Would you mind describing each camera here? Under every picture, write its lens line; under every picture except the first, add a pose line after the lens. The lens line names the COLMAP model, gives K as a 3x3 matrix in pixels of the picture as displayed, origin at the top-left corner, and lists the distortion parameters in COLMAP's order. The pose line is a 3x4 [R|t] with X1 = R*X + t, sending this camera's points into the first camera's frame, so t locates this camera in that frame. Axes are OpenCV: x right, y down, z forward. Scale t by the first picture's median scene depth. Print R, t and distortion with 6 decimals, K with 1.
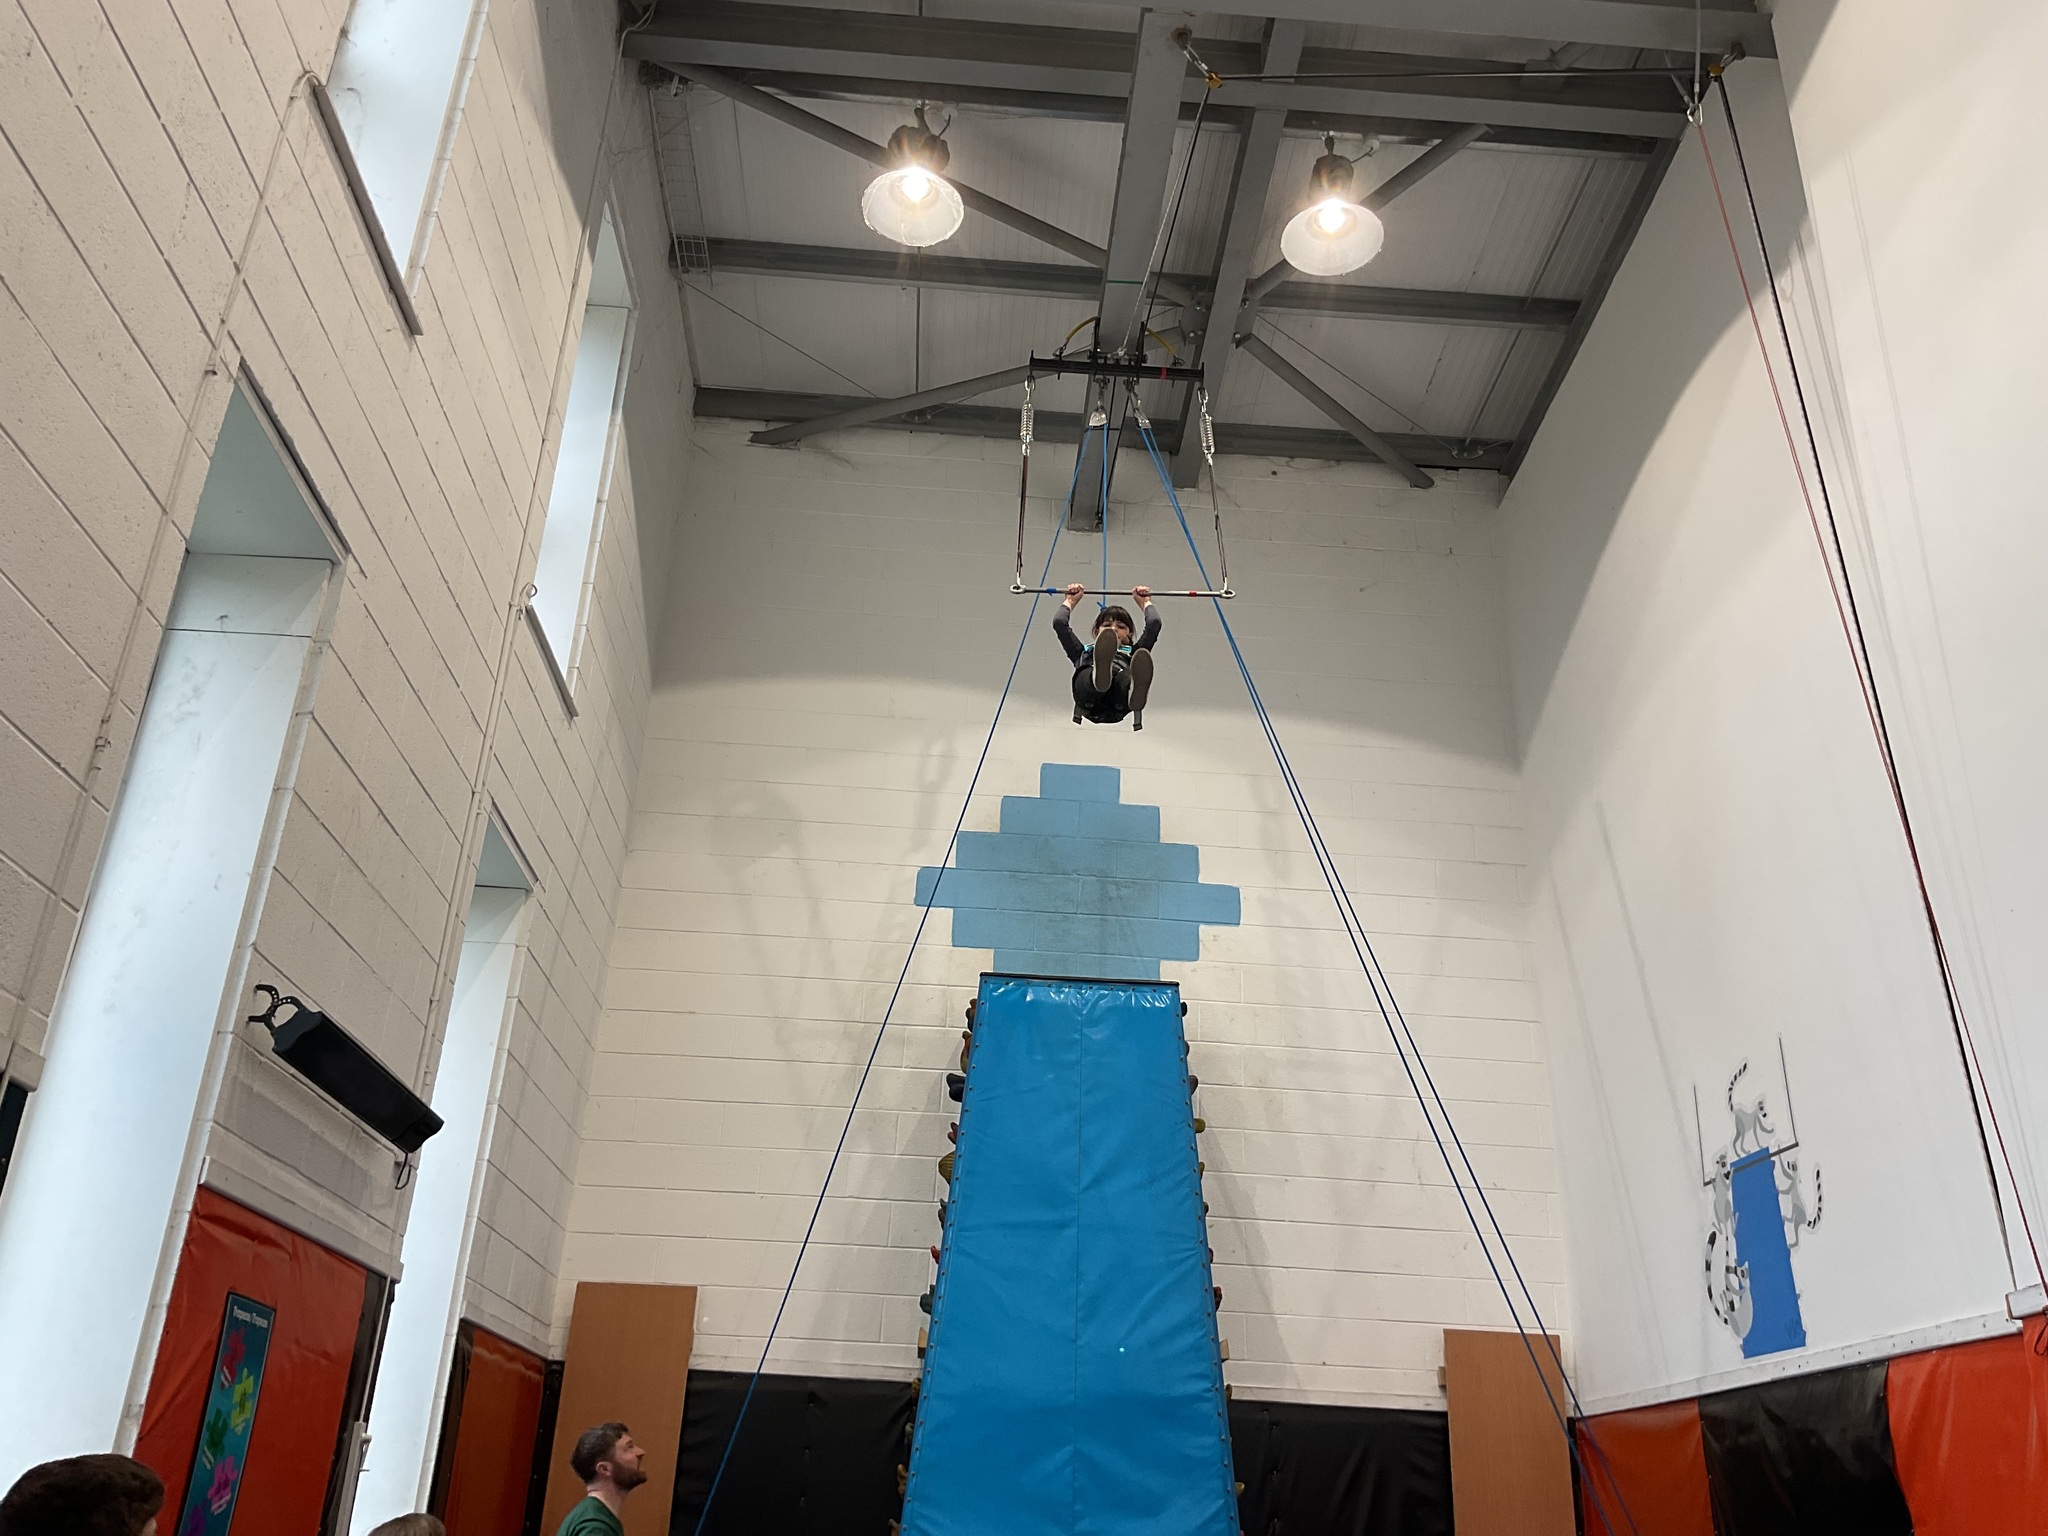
lens RADIAL K [[1687.5, 0, 1024.0], [0, 1687.5, 768.0], [0, 0, 1]] dist [0.136254, -0.292969]
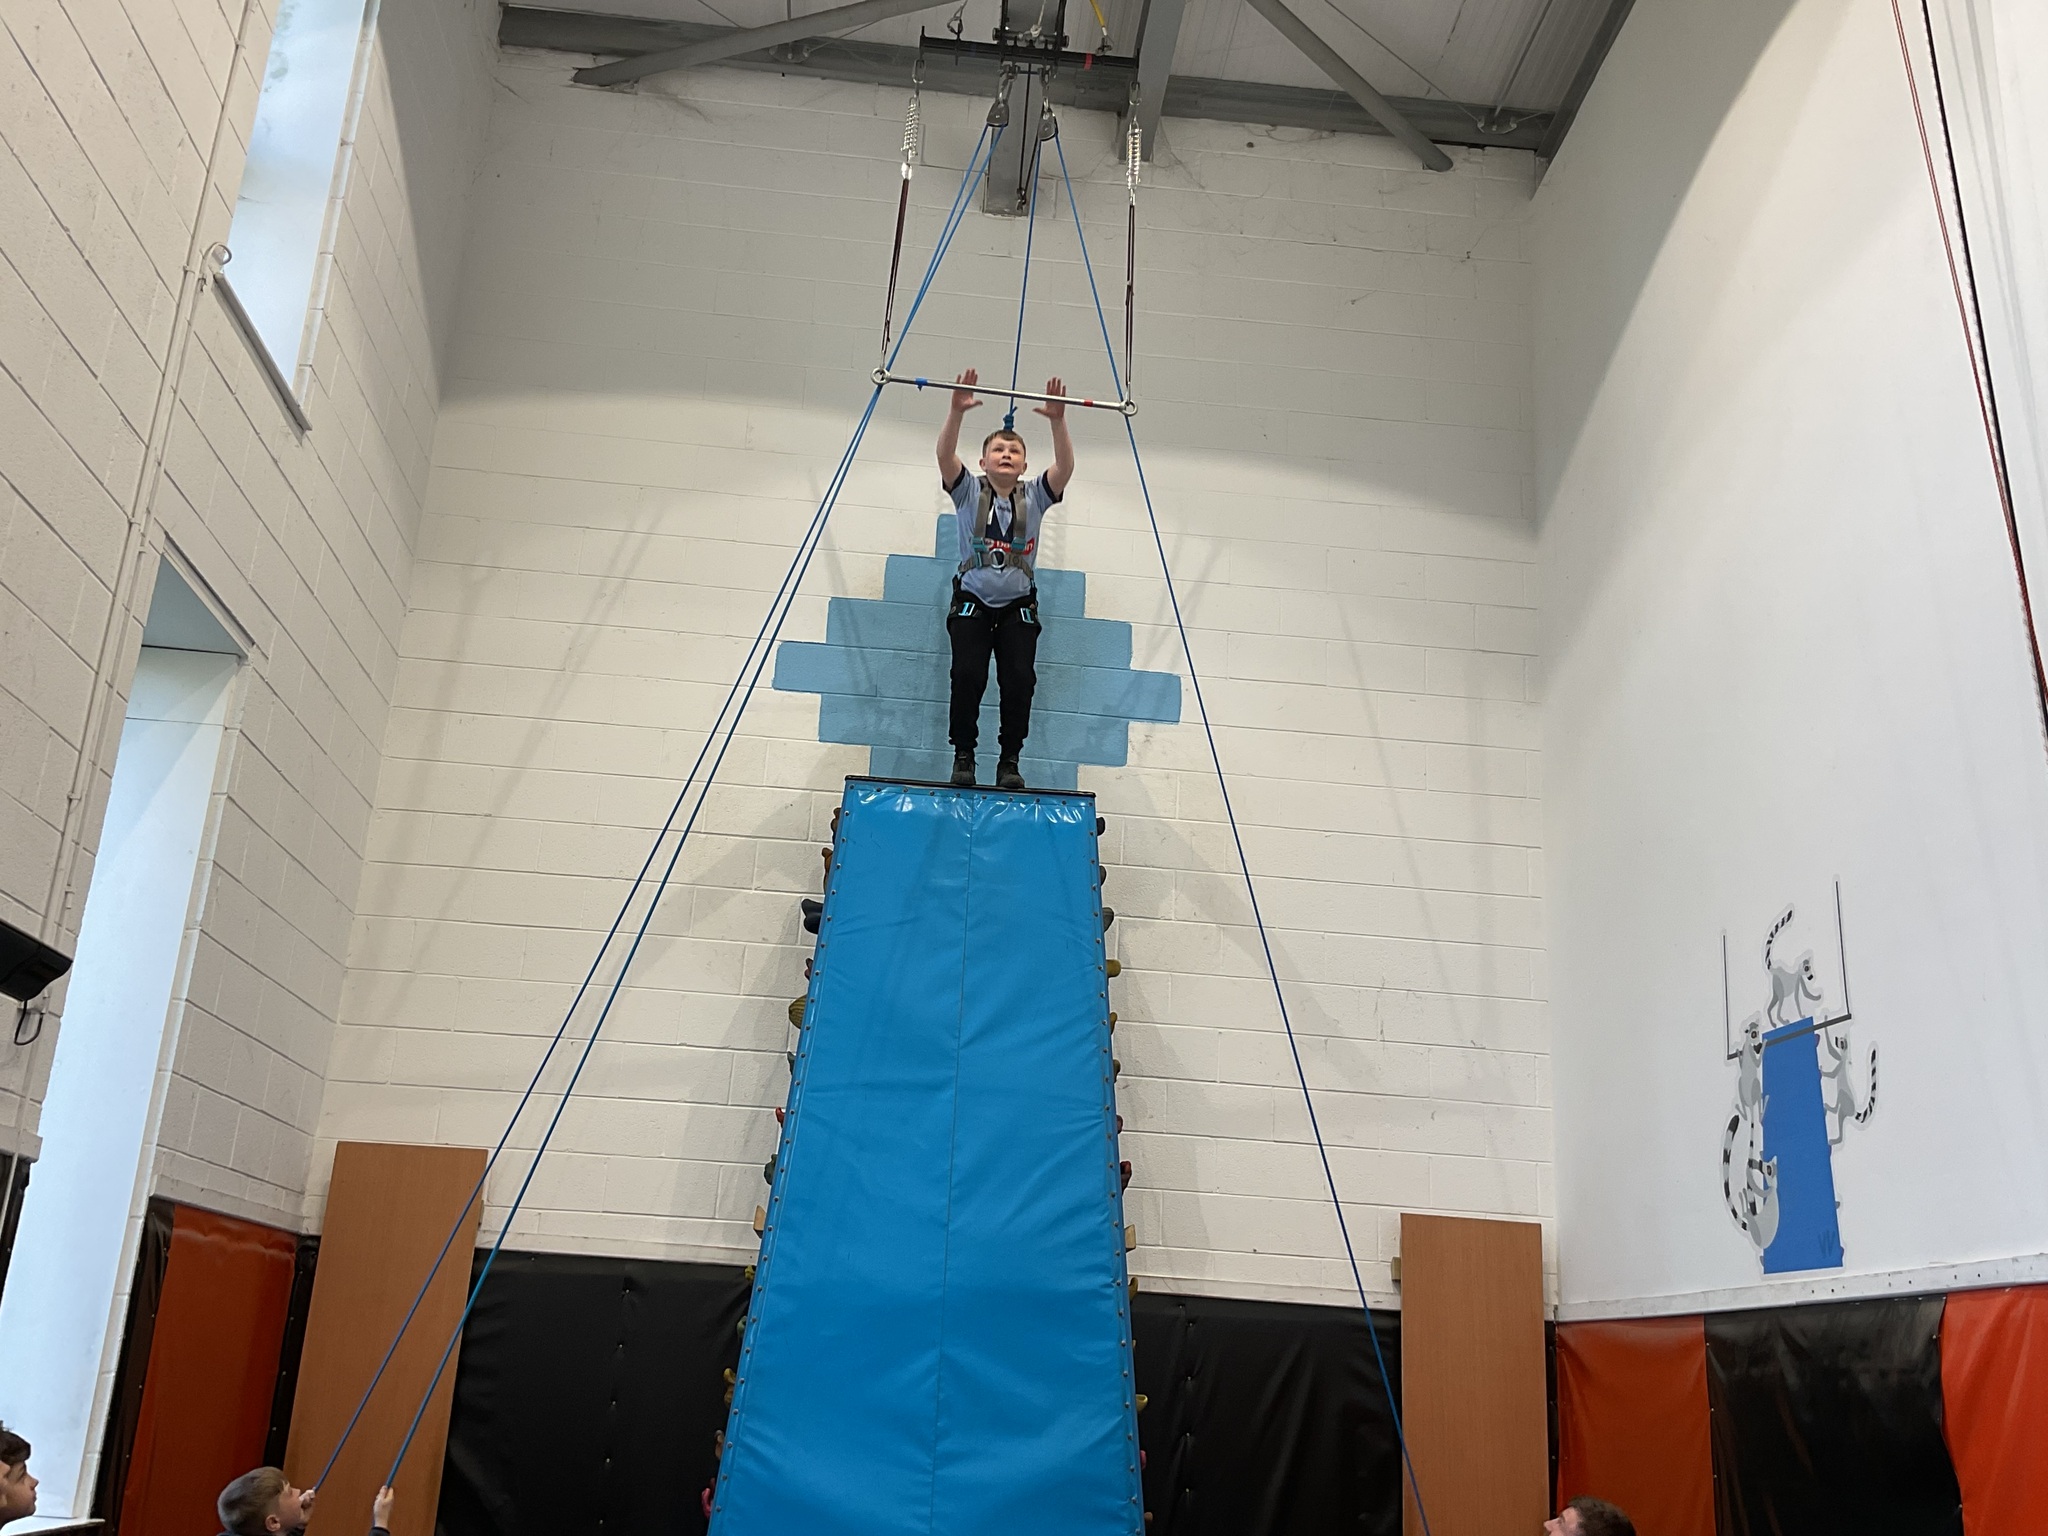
lens RADIAL K [[1917.9, 0, 1024.0], [0, 1917.9, 768.0], [0, 0, 1]] dist [0.132936, -0.291757]
pose [[0.999550, 0.022595, 0.019736, 0.042630], [-0.024824, 0.992322, 0.121164, 0.006352], [-0.016847, -0.121599, 0.992436, 0.109355]]
